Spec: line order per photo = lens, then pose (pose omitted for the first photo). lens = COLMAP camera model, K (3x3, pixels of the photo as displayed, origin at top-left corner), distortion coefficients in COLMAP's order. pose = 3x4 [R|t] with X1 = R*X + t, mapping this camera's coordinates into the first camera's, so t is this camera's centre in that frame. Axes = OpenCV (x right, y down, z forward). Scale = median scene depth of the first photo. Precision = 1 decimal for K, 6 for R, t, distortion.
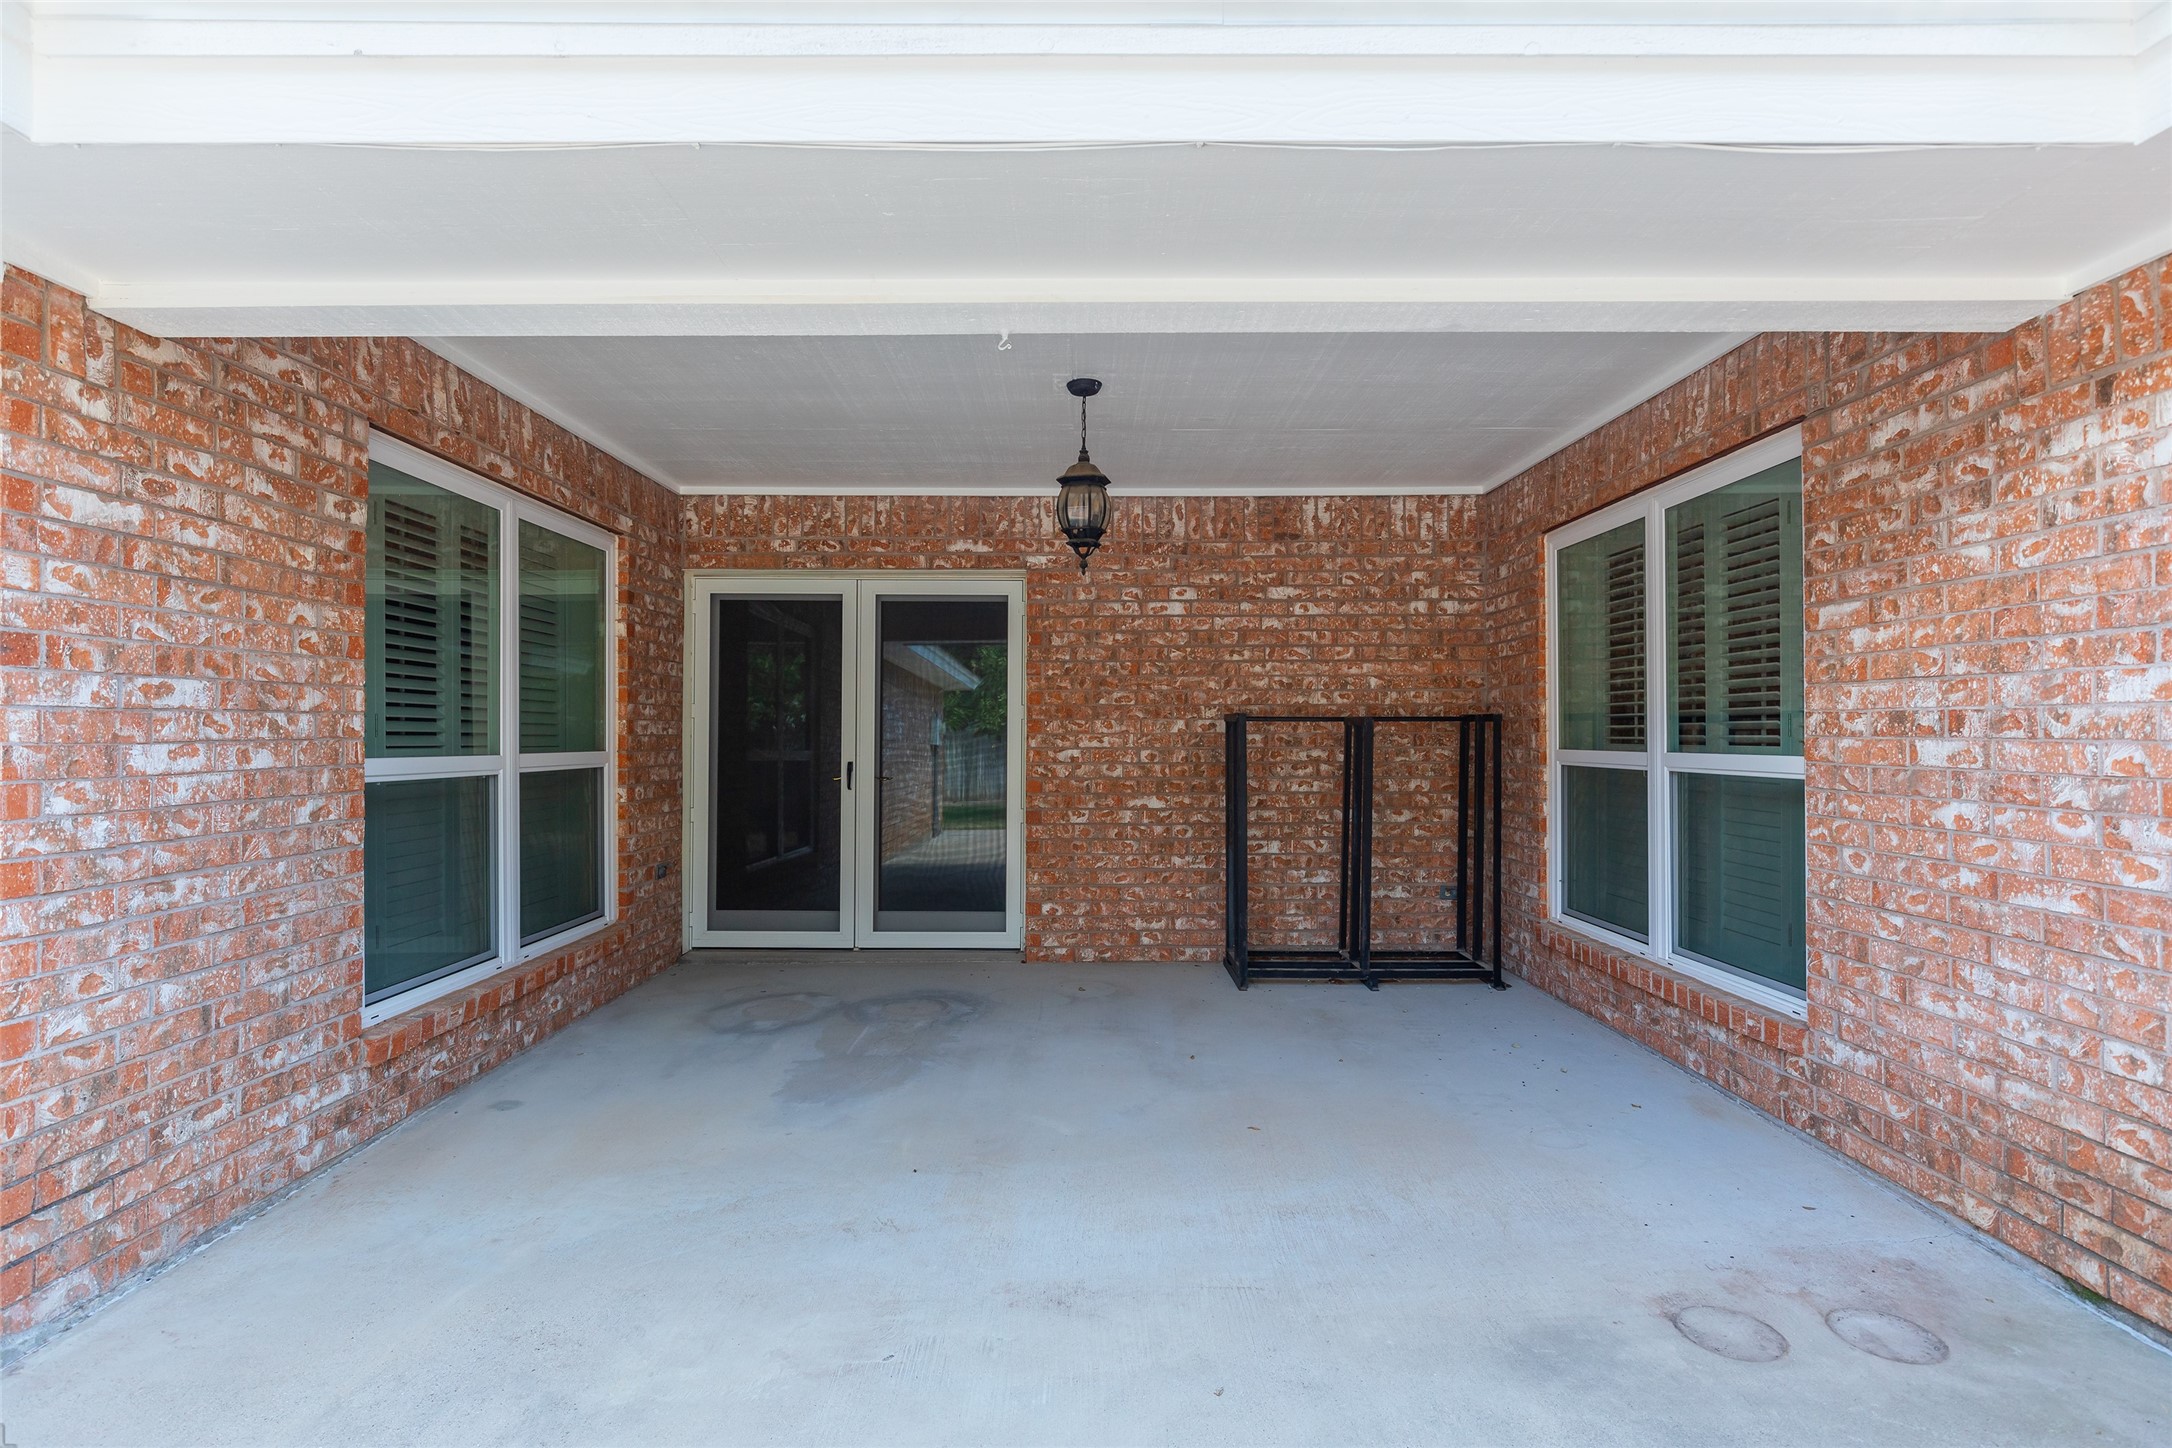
lens RADIAL K [[1058.6, 0, 1083.2], [0, 1058.6, 731.6], [0, 0, 1]] dist [-0.000539, -0.000755]
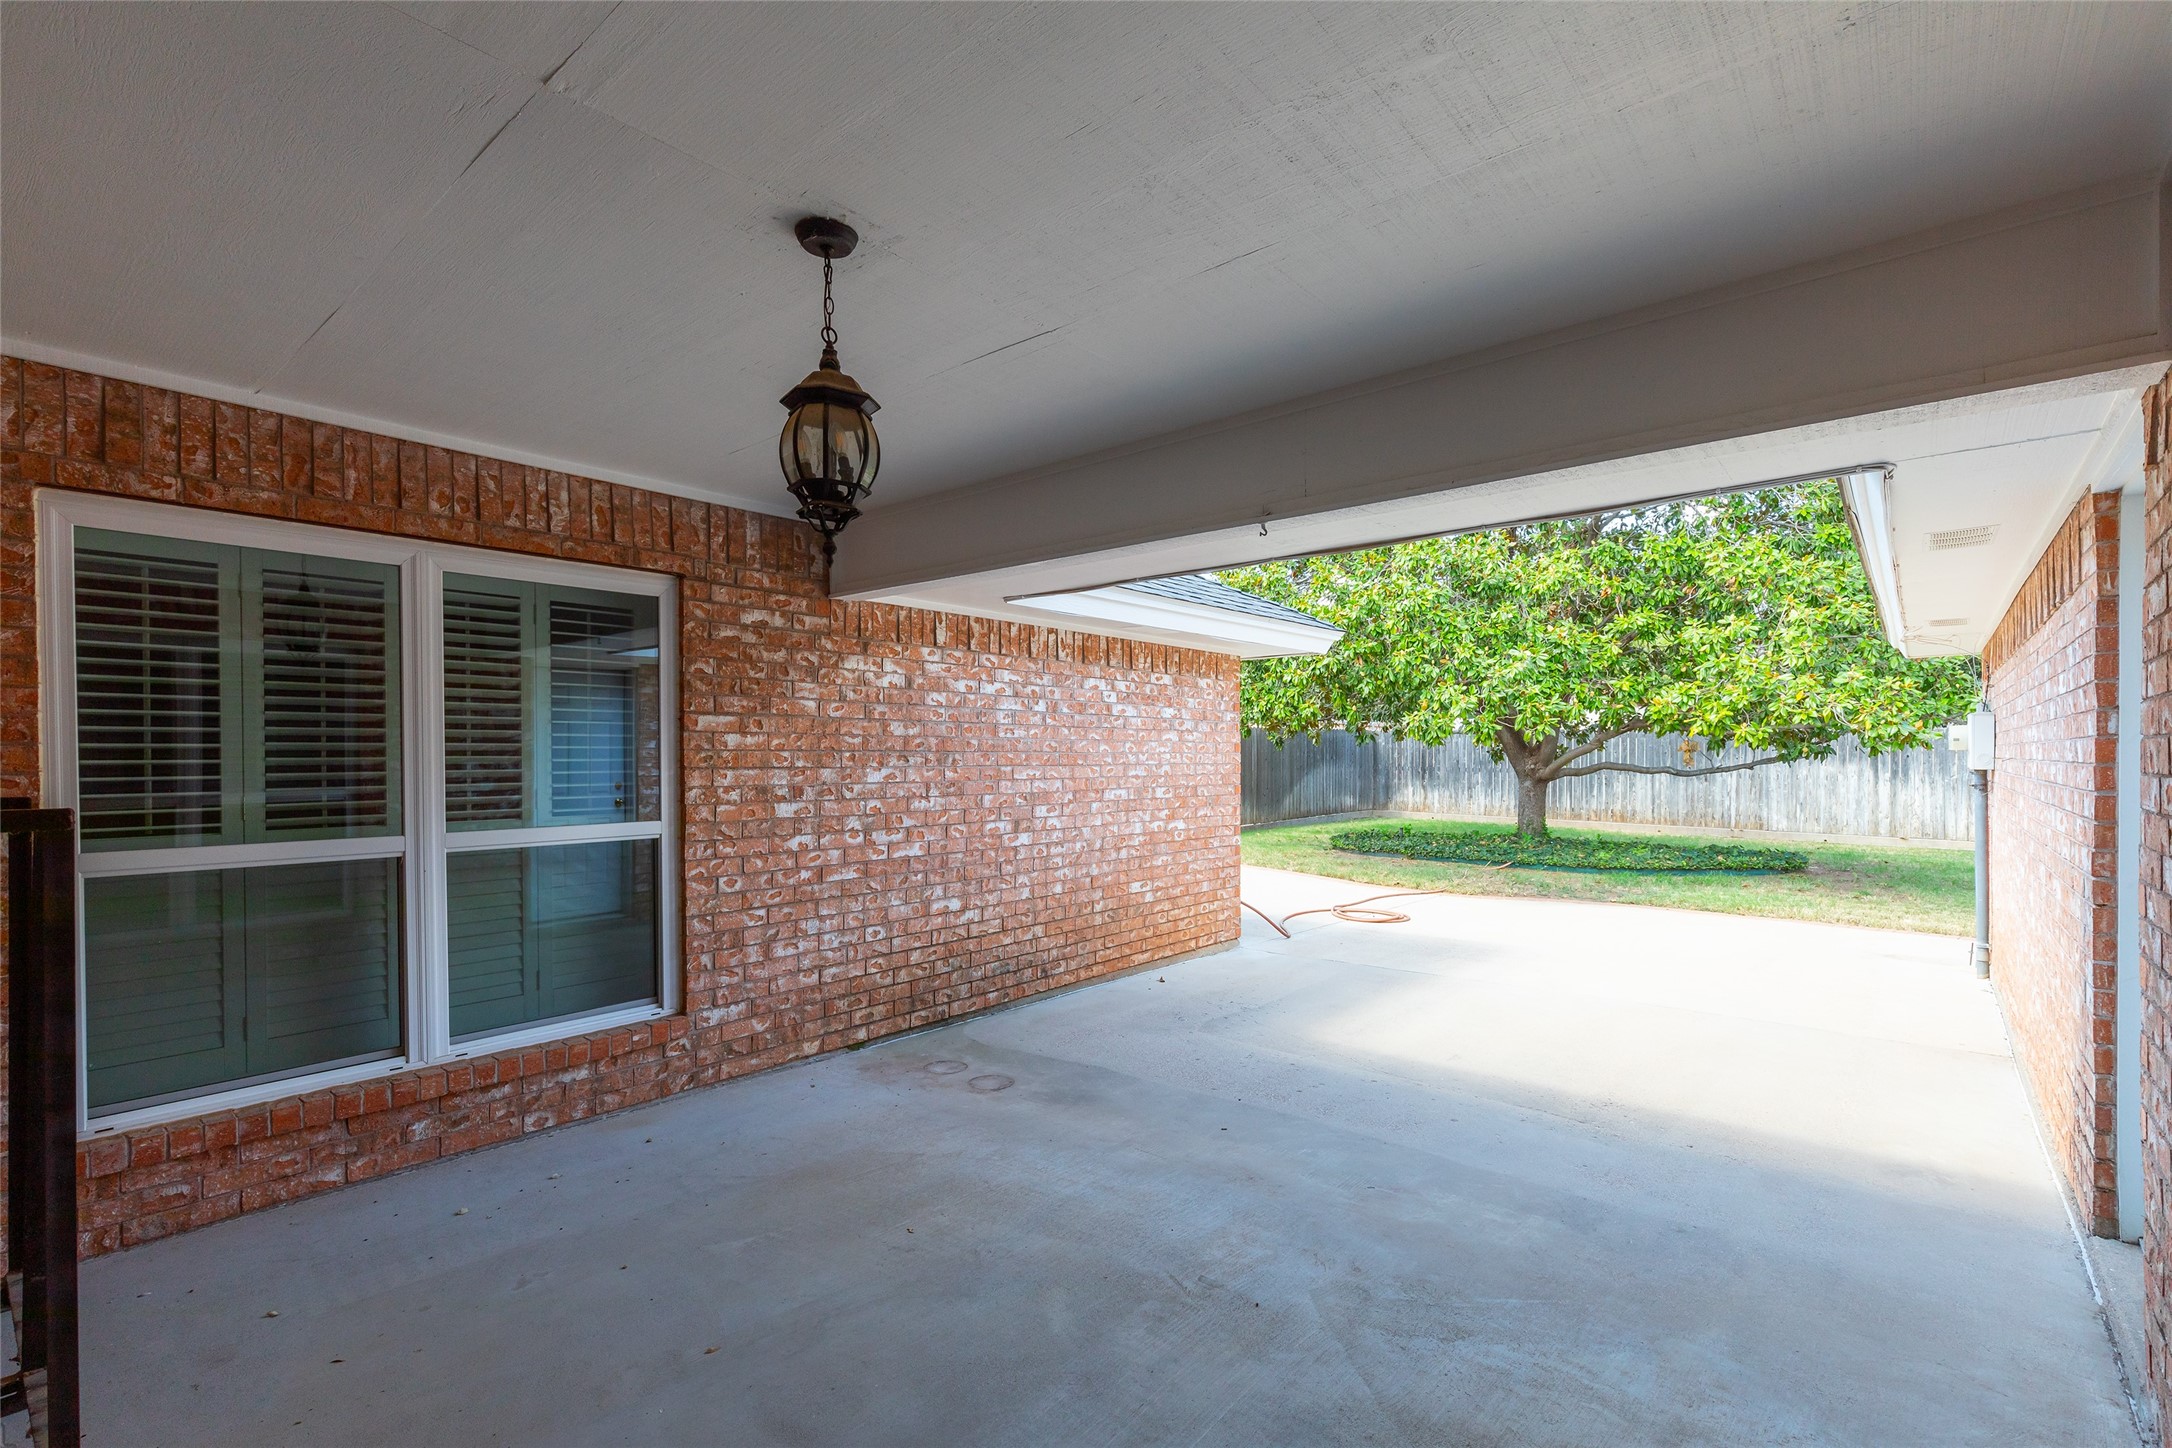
lens RADIAL K [[991.5, 0, 1097.6], [0, 991.5, 768.4], [0, 0, 1]] dist [0.004371, 0.000097]
pose [[-0.768099, -0.001977, 0.640328, -0.571225], [0.005104, 0.999945, 0.009210, -0.053548], [-0.640311, 0.010343, -0.768046, 1.655768]]
